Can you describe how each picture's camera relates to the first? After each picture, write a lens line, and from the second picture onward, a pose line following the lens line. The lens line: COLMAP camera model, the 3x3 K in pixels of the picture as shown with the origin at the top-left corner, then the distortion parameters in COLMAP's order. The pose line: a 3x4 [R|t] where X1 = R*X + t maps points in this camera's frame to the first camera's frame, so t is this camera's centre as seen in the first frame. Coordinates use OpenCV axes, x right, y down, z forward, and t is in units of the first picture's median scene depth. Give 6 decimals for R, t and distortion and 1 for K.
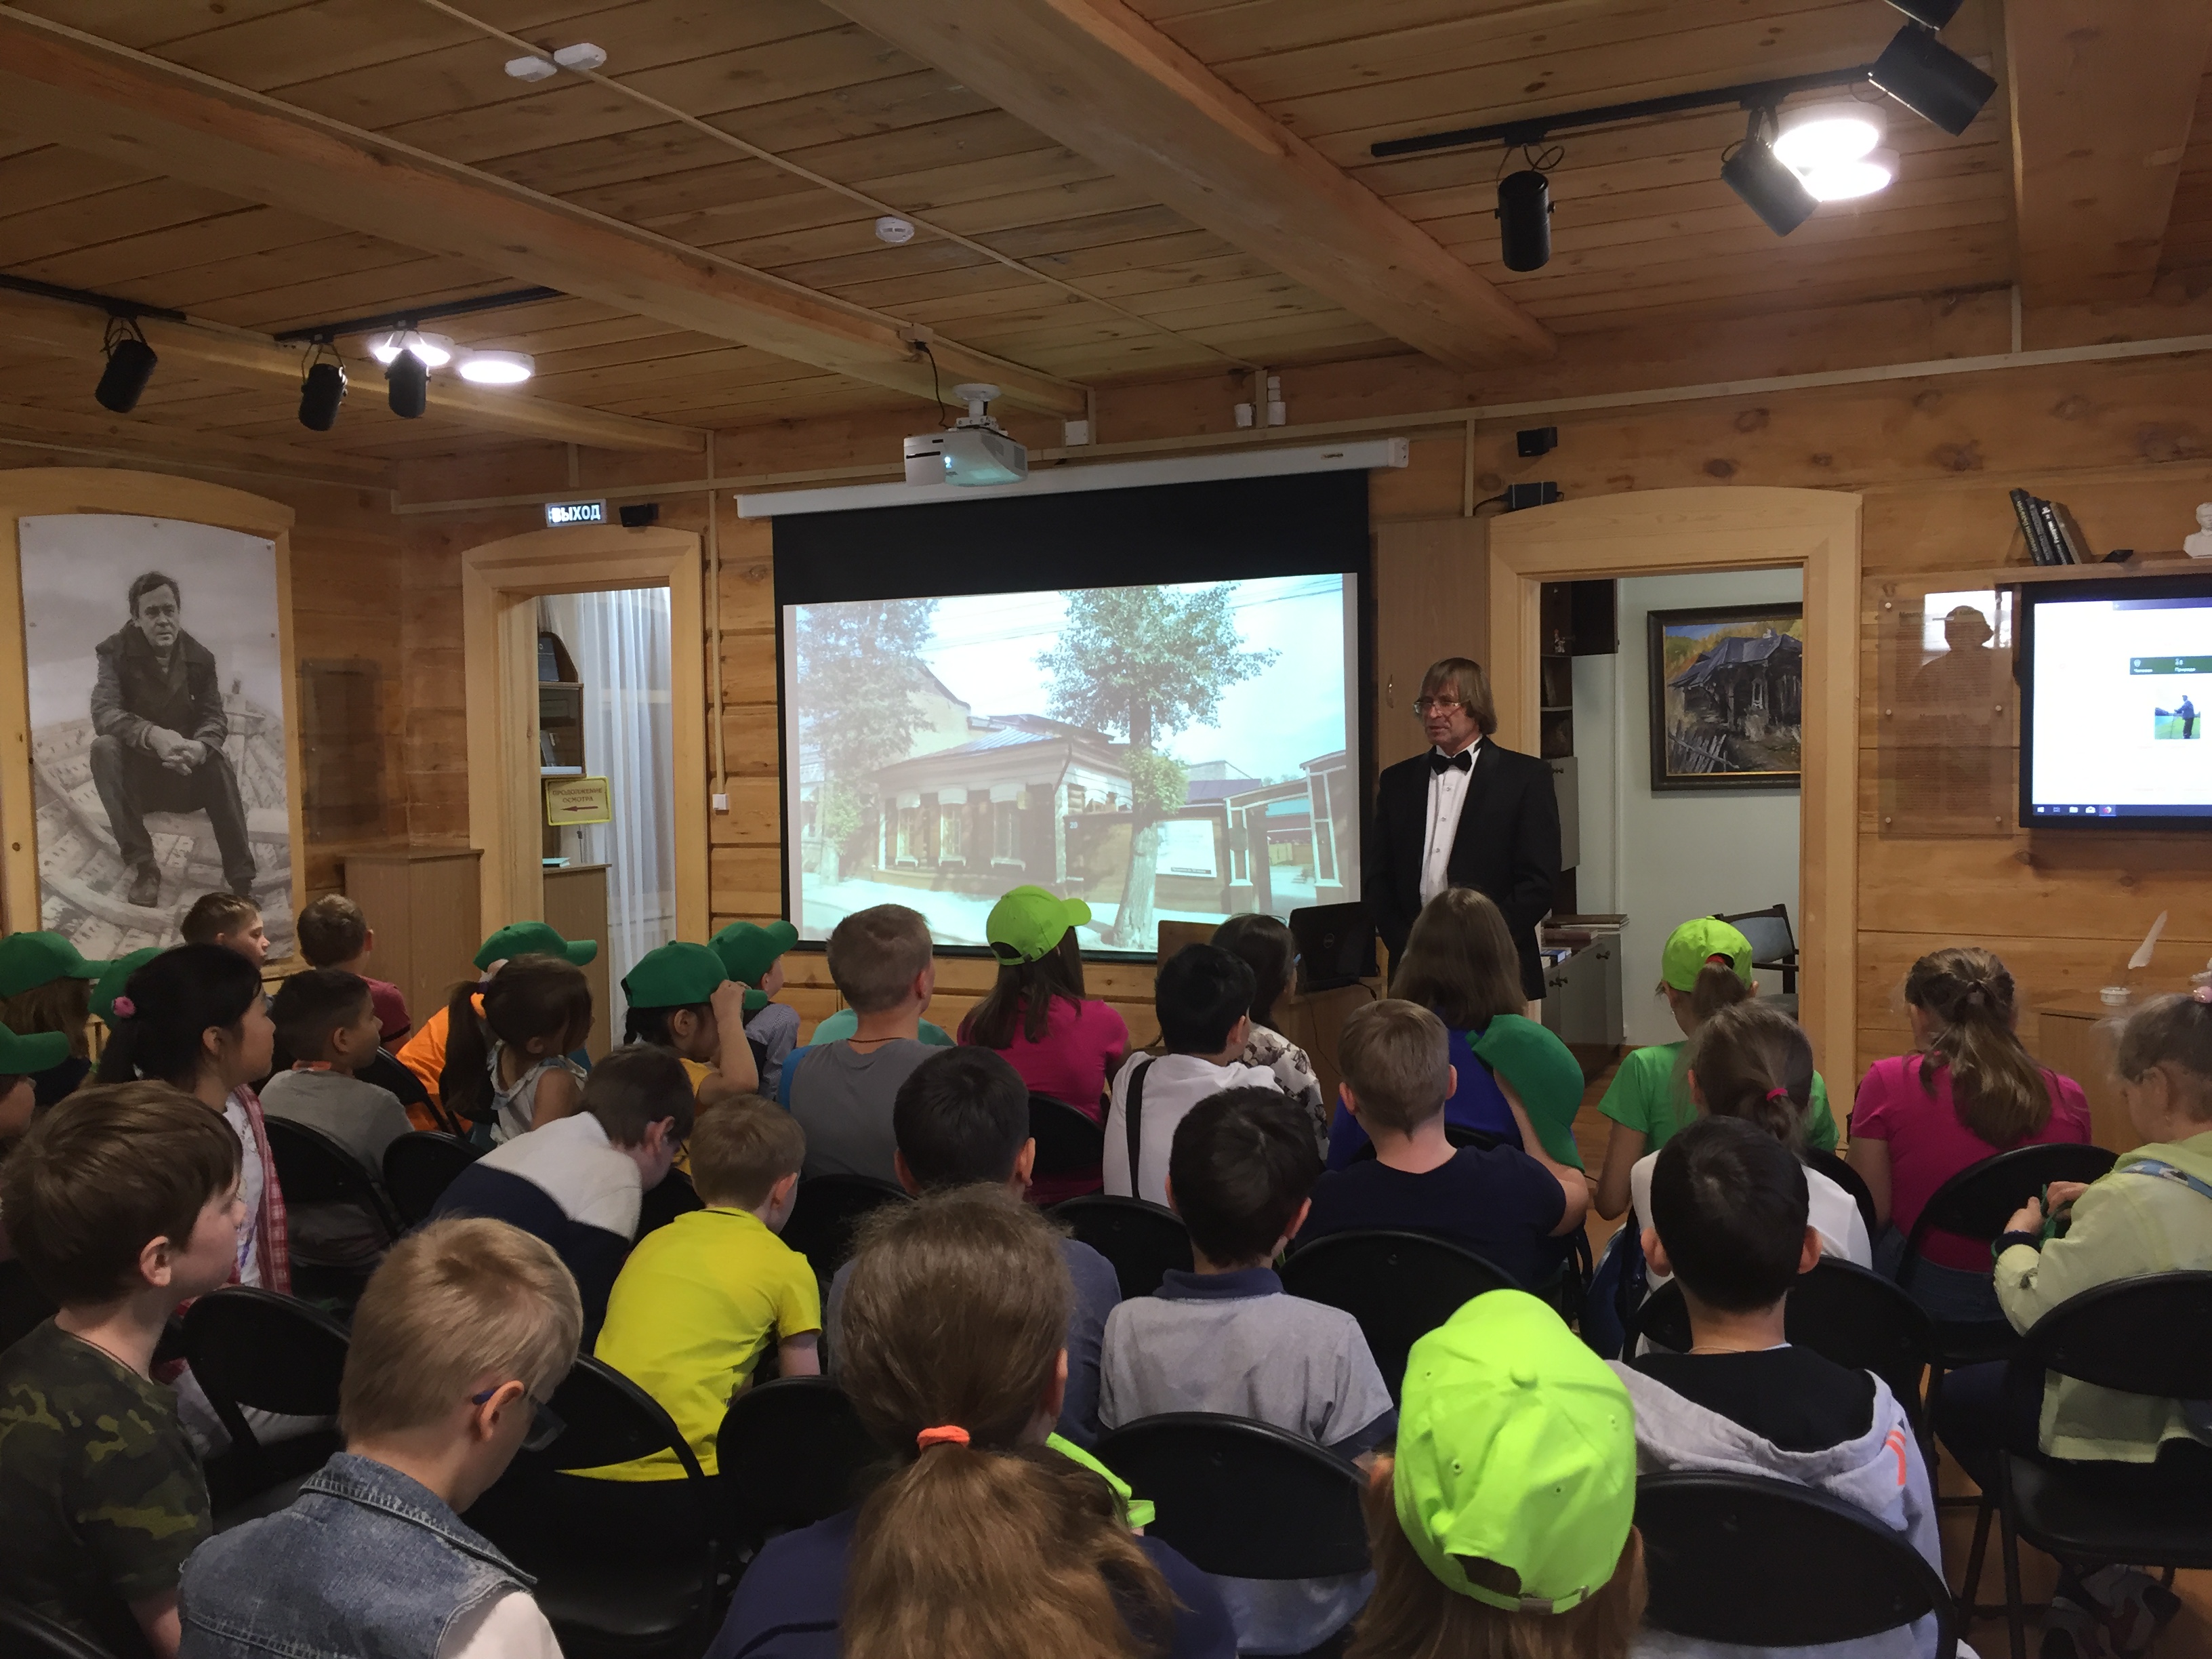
lens RADIAL K [[1887.5, 0, 1108.0], [0, 1887.5, 817.3], [0, 0, 1]] dist [0.089417, -0.111498]
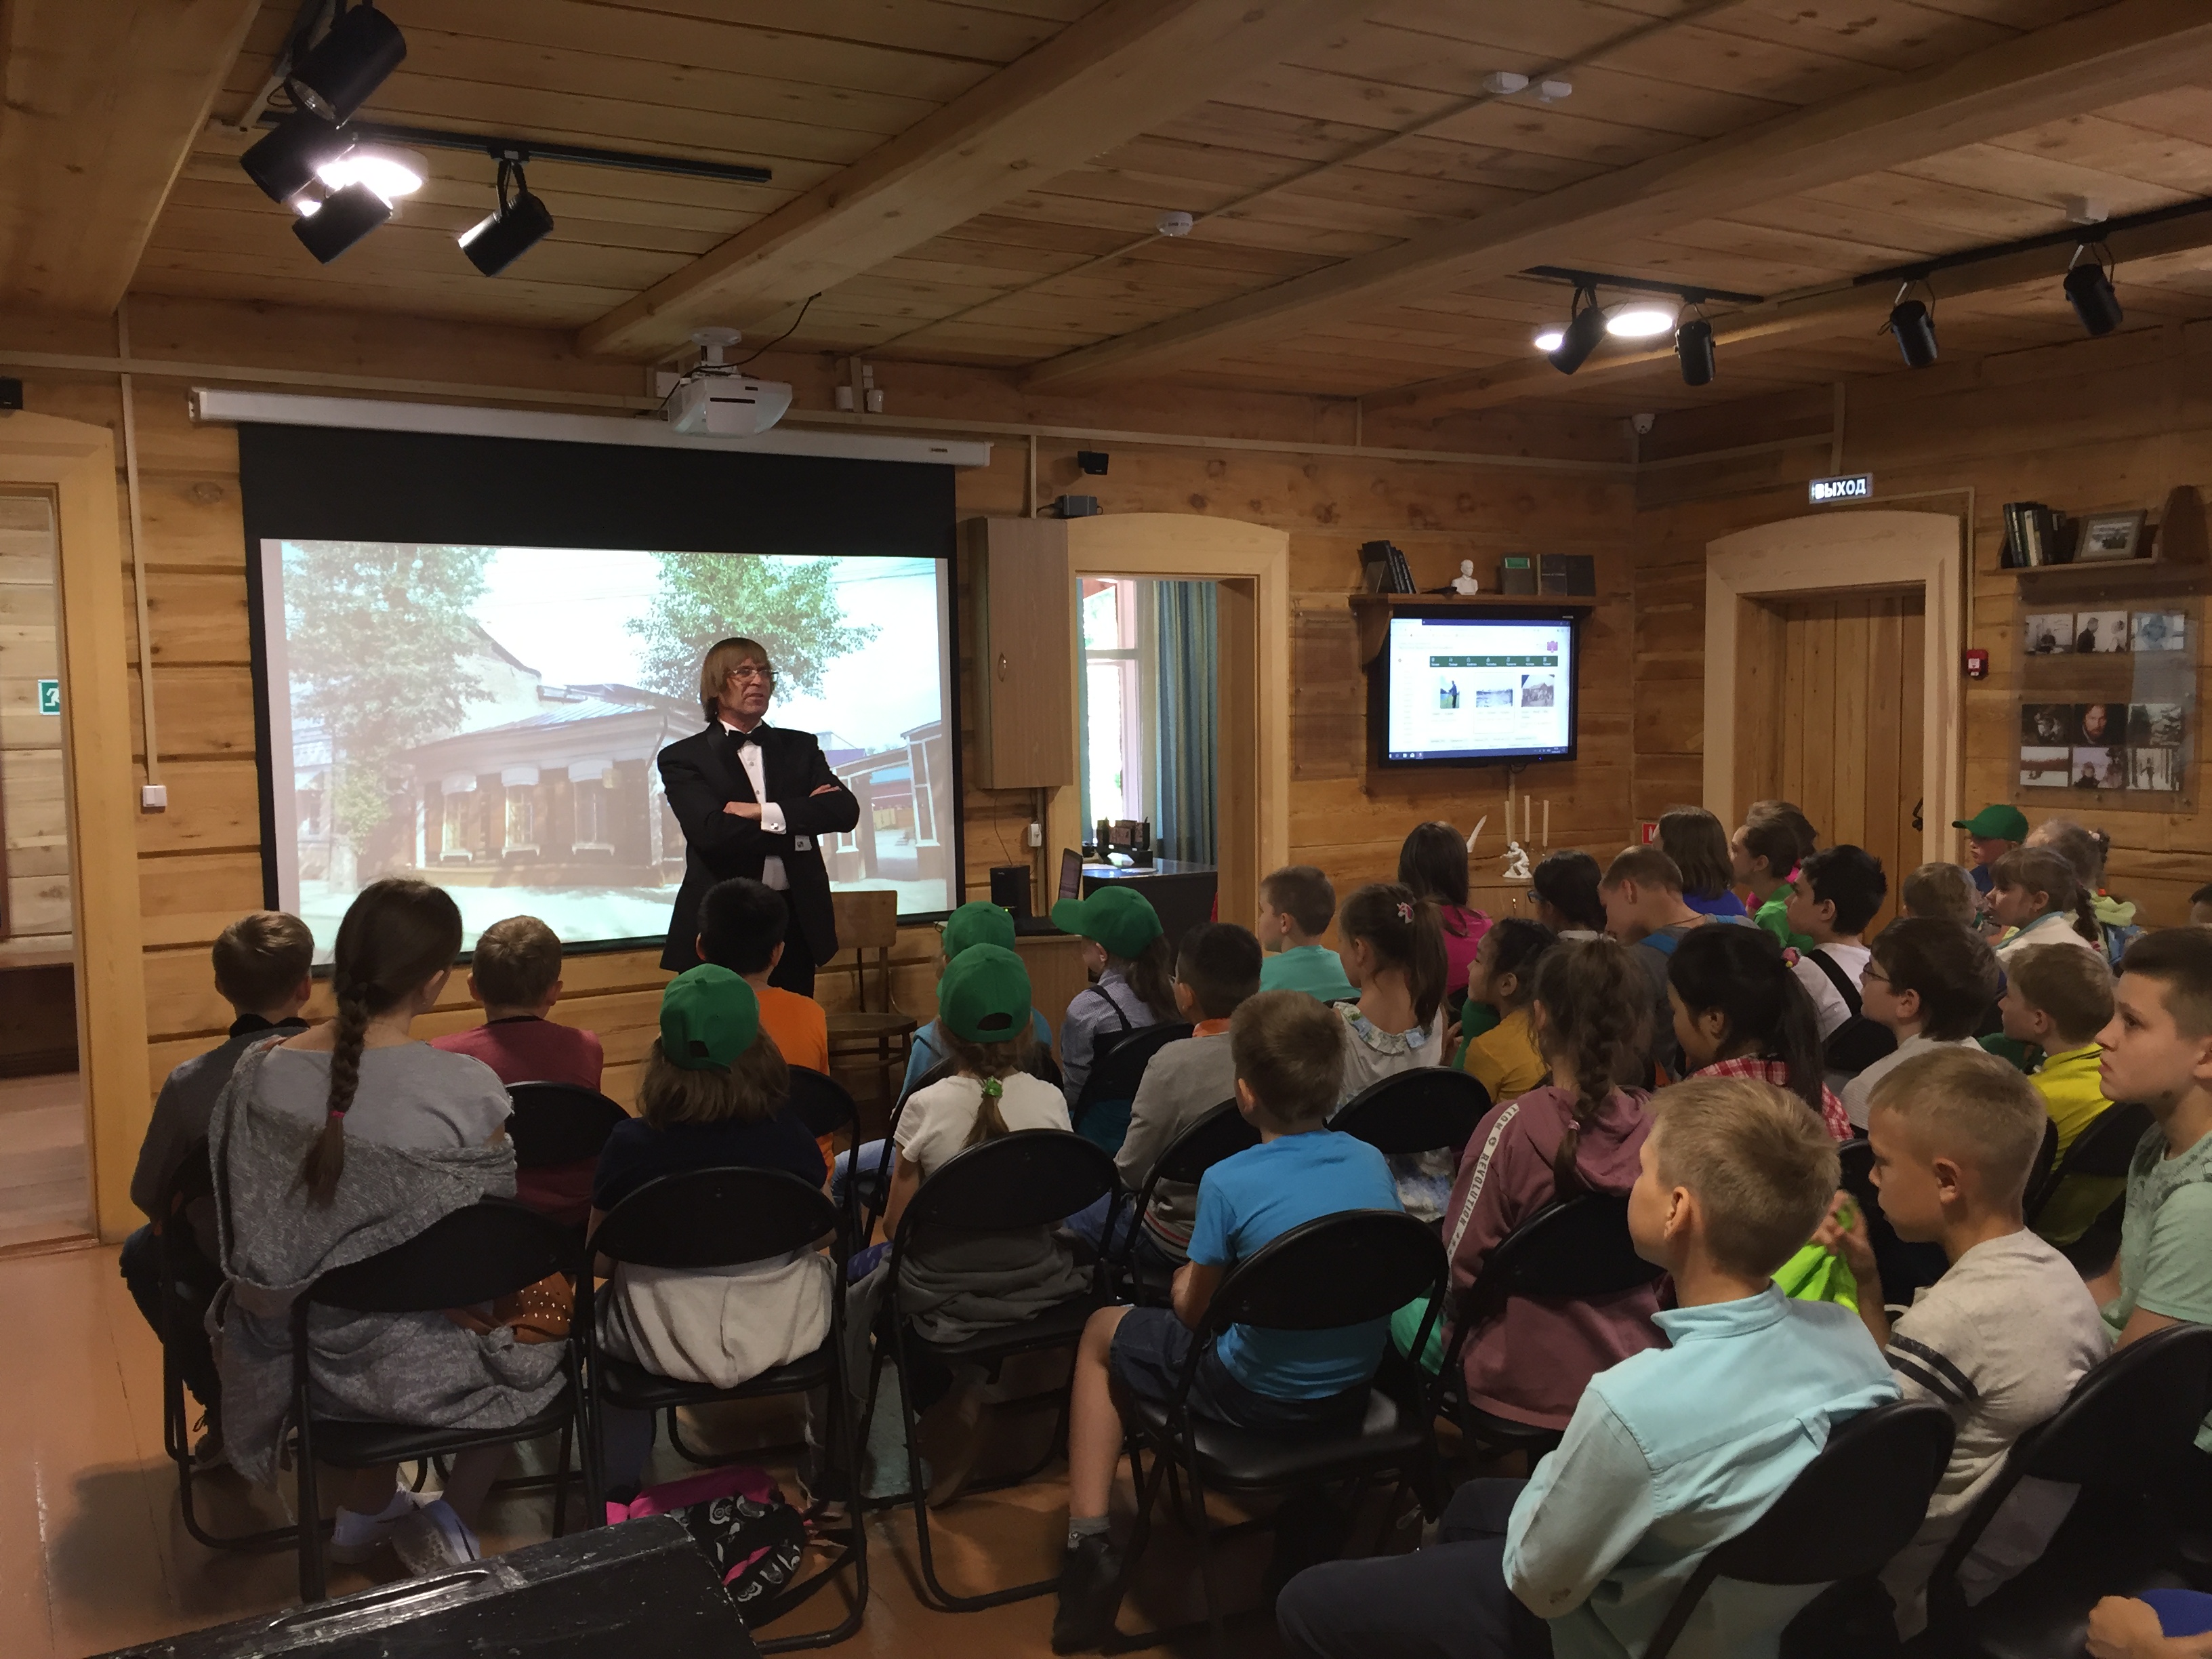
lens RADIAL K [[1887.5, 0, 1099.6], [0, 1887.5, 846.4], [0, 0, 1]] dist [0.089417, -0.111498]
pose [[0.540918, -0.058591, 0.839032, -0.669580], [0.043312, 0.998188, 0.041781, -0.004030], [-0.839959, 0.013740, 0.542475, 0.293779]]
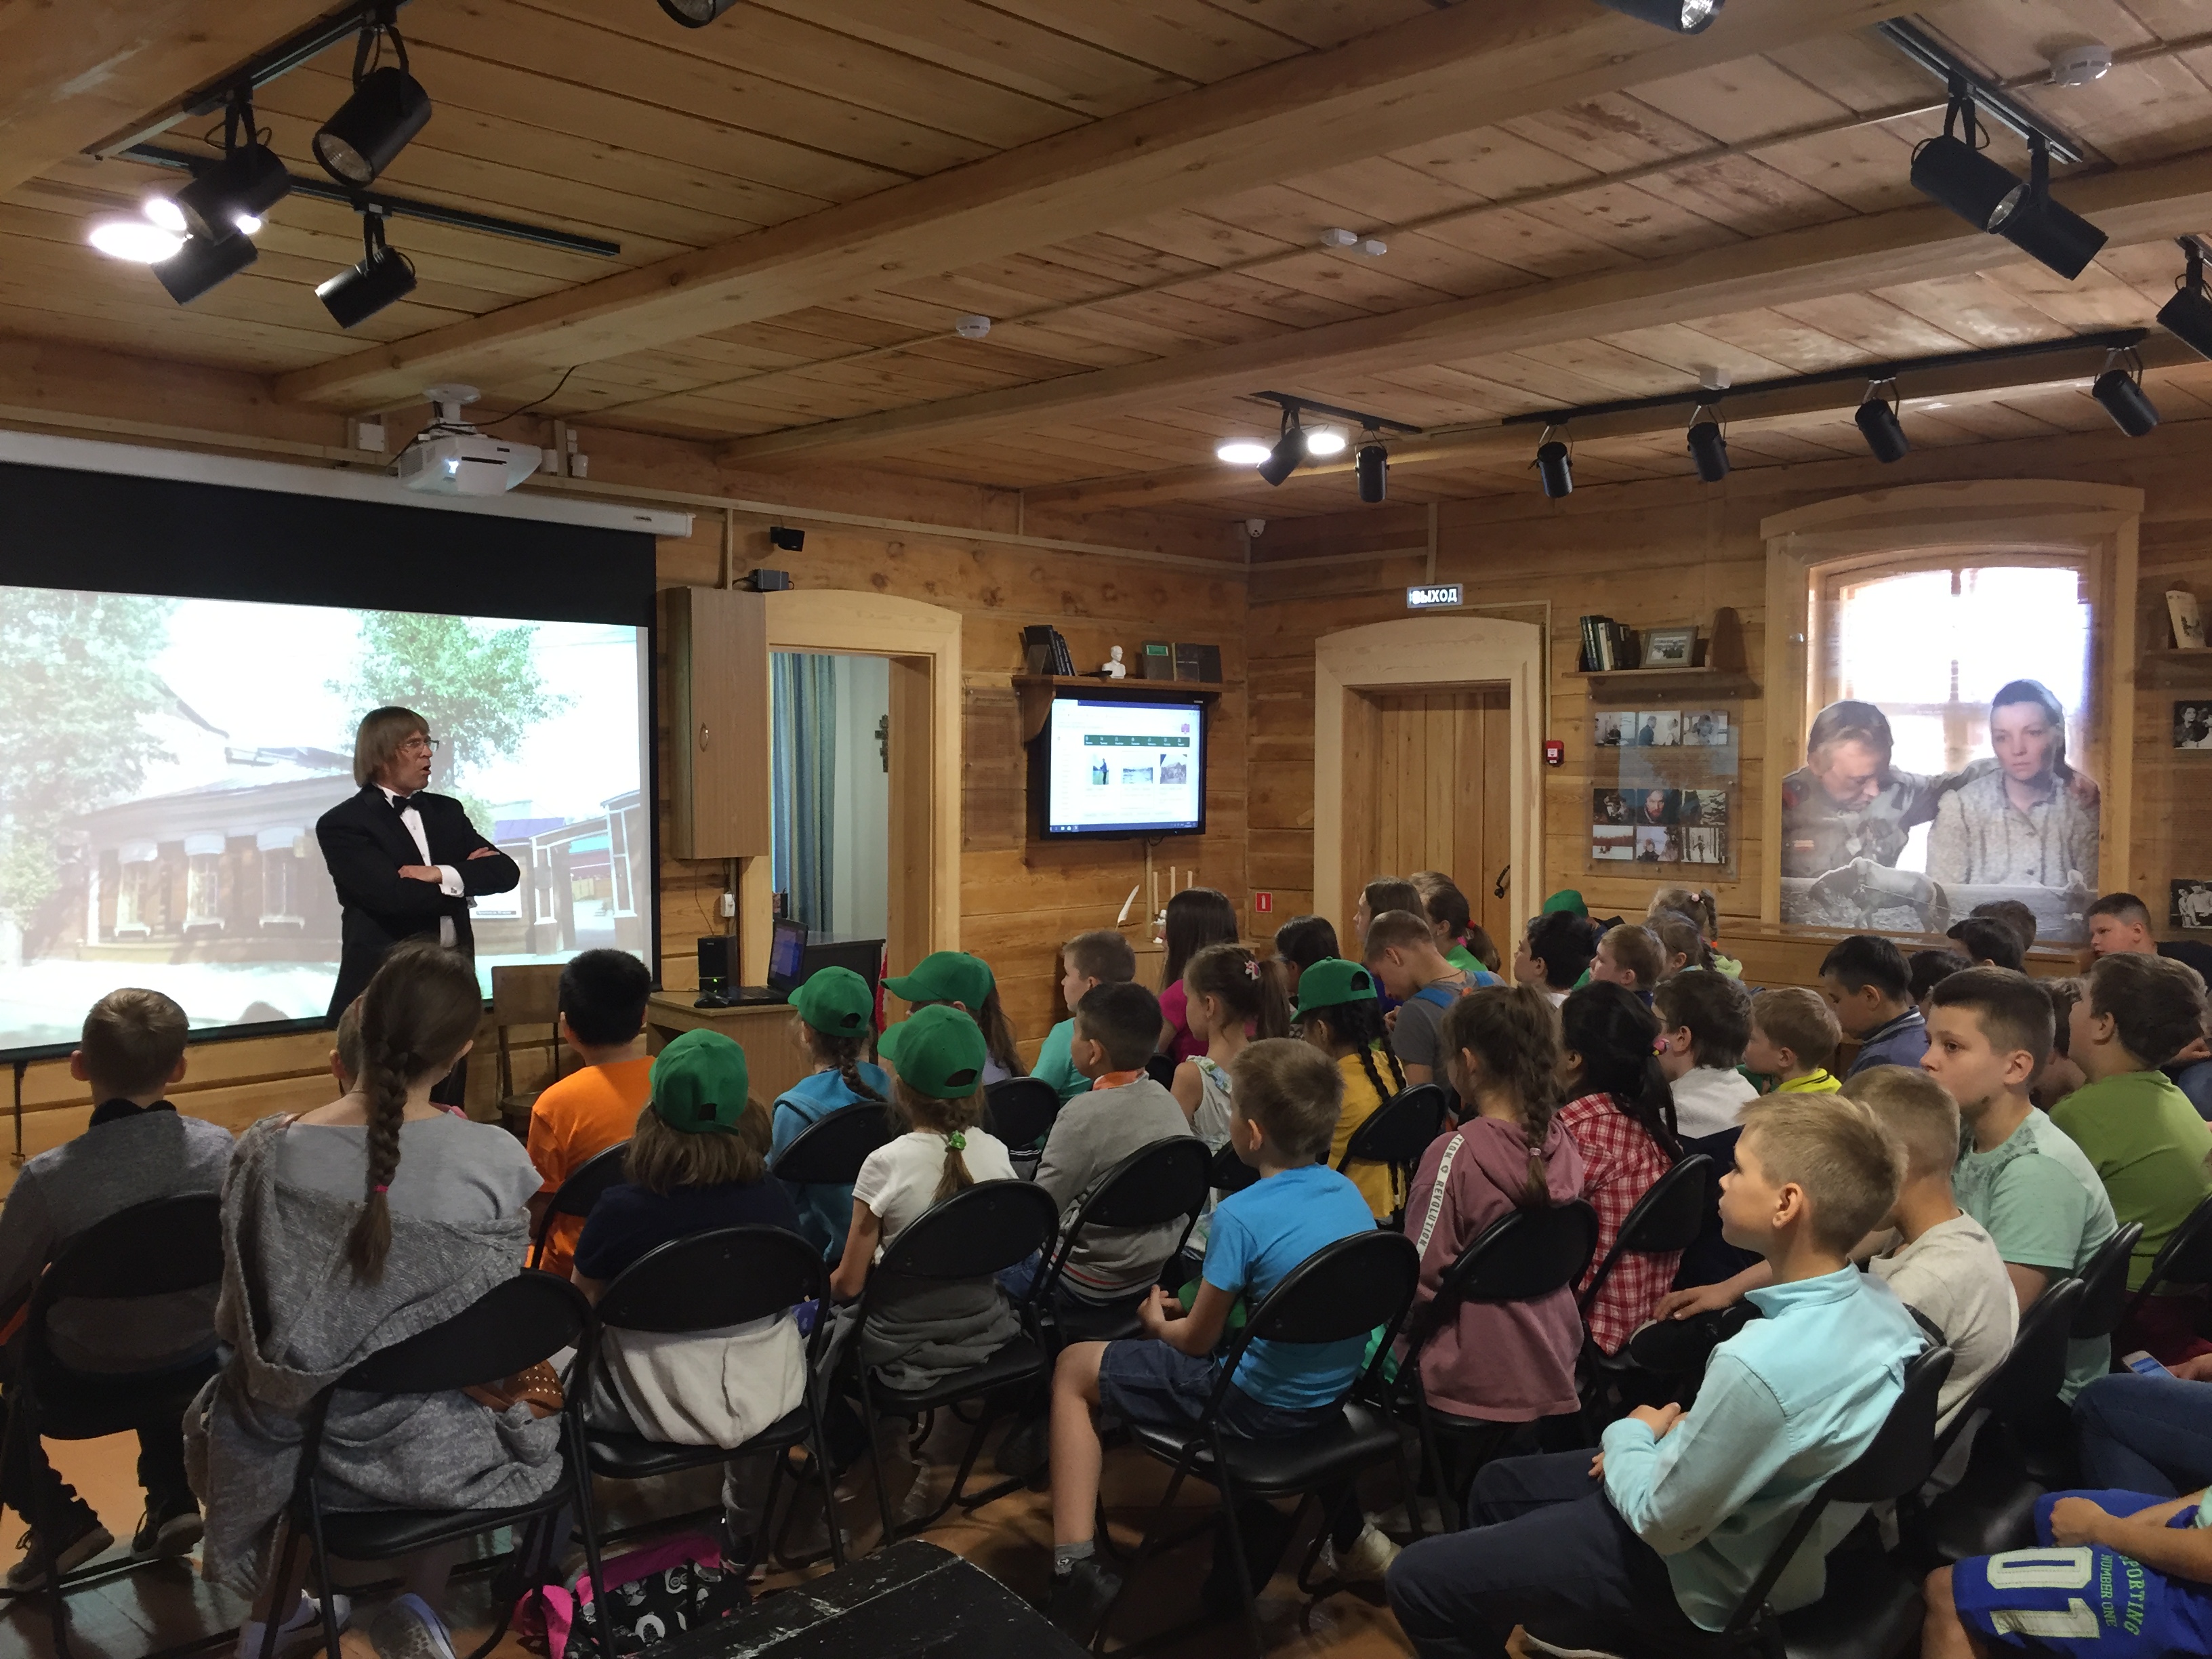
lens RADIAL K [[1887.5, 0, 1099.0], [0, 1887.5, 846.2], [0, 0, 1]] dist [0.089417, -0.111498]
pose [[0.286052, -0.024599, 0.957898, -0.752226], [0.036226, 0.999233, 0.014842, -0.008654], [-0.957529, 0.030455, 0.286724, 0.390632]]
